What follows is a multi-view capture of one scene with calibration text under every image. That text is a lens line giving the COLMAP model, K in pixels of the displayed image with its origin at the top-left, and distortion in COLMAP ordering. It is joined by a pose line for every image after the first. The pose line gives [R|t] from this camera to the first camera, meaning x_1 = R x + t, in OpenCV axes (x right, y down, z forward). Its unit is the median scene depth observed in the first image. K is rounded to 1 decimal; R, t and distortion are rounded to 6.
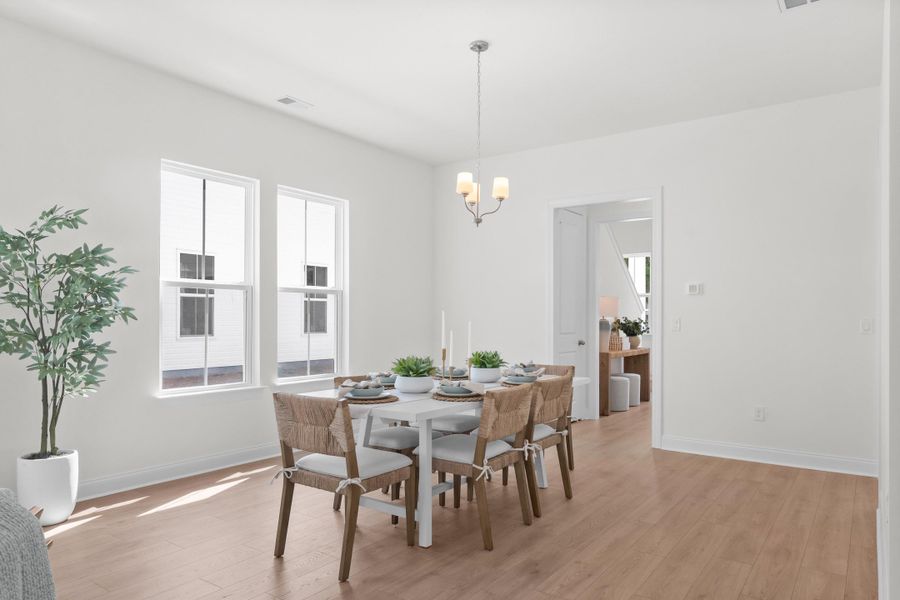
lens RADIAL K [[576.1, 0, 449.4], [0, 576.1, 314.4], [0, 0, 1]] dist [0.000519, 0.001741]
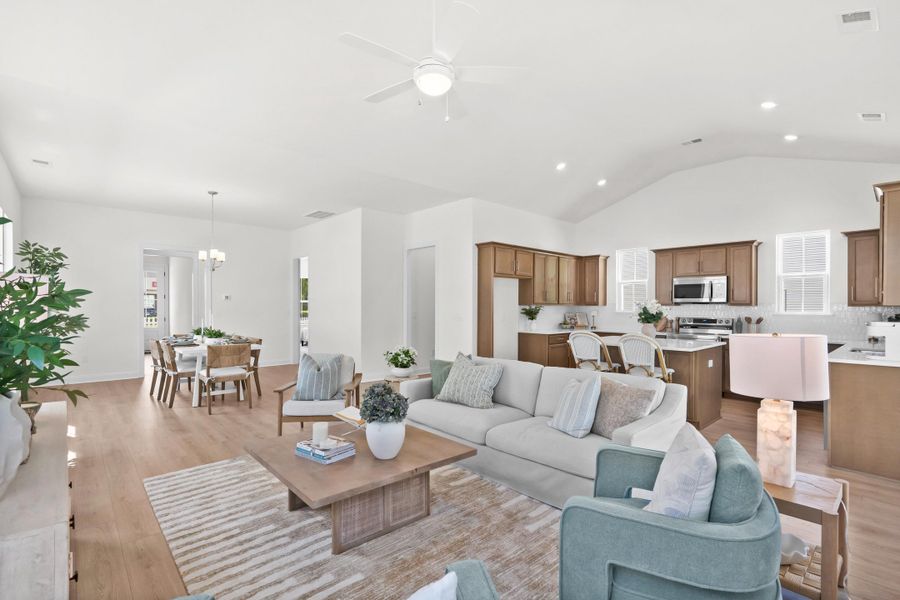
lens RADIAL K [[413.4, 0, 447.0], [0, 413.4, 309.8], [0, 0, 1]] dist [-0.006045, 0.000627]
pose [[0.216905, -0.009197, 0.976149, -1.399056], [-0.007817, 0.999907, 0.011158, -0.030538], [-0.976162, -0.010051, 0.216812, -0.269425]]
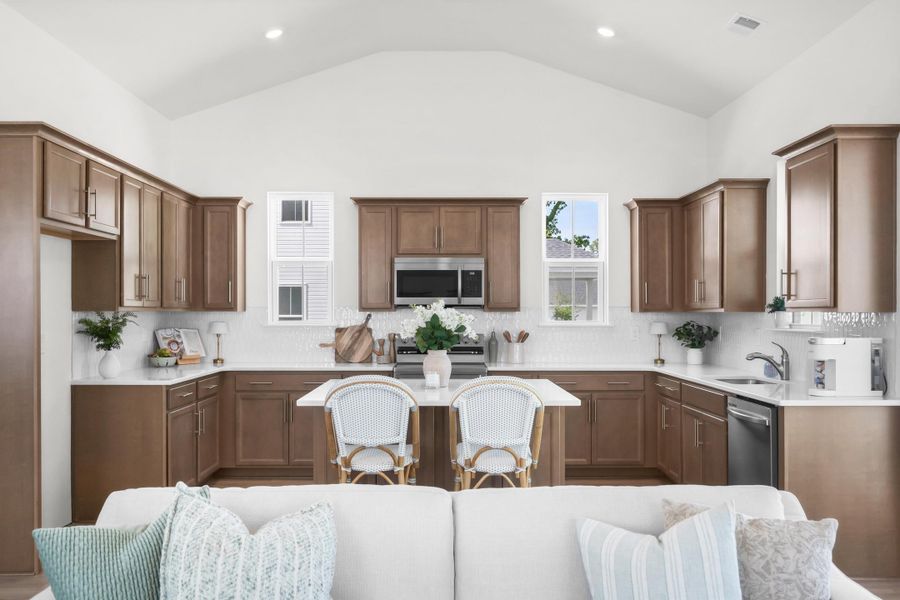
lens RADIAL K [[788.9, 0, 447.3], [0, 788.9, 309.3], [0, 0, 1]] dist [0.018468, 0.005118]
pose [[-0.583321, -0.000077, 0.812242, -0.905260], [-0.006461, 0.999969, -0.004546, -0.033718], [-0.812216, -0.007899, -0.583303, 0.101280]]
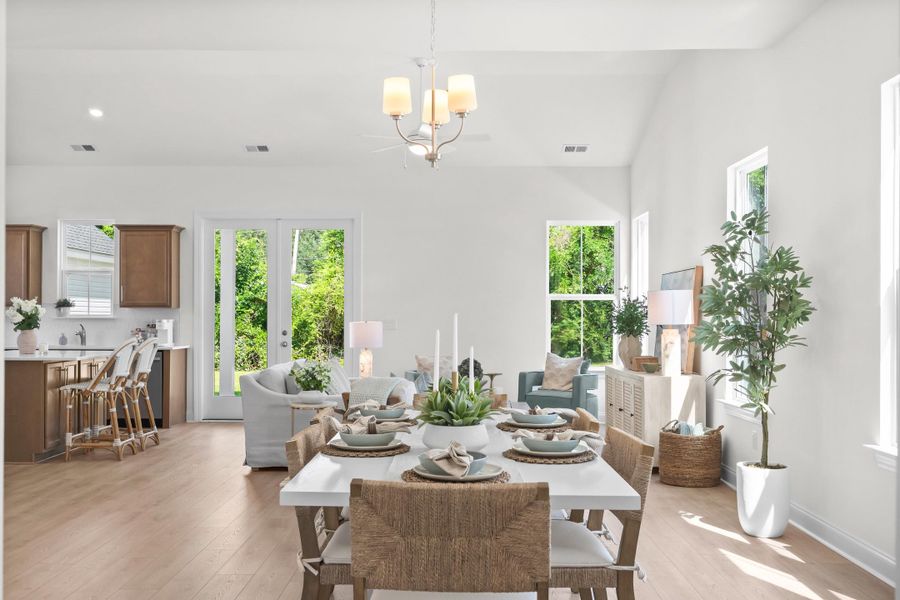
lens RADIAL K [[882.7, 0, 446.1], [0, 882.7, 311.9], [0, 0, 1]] dist [-0.007889, 0.000000]
pose [[-0.823545, -0.009950, -0.567163, 0.555403], [-0.003753, 0.999920, -0.012094, 0.003994], [0.567238, -0.007832, -0.823517, 1.797941]]
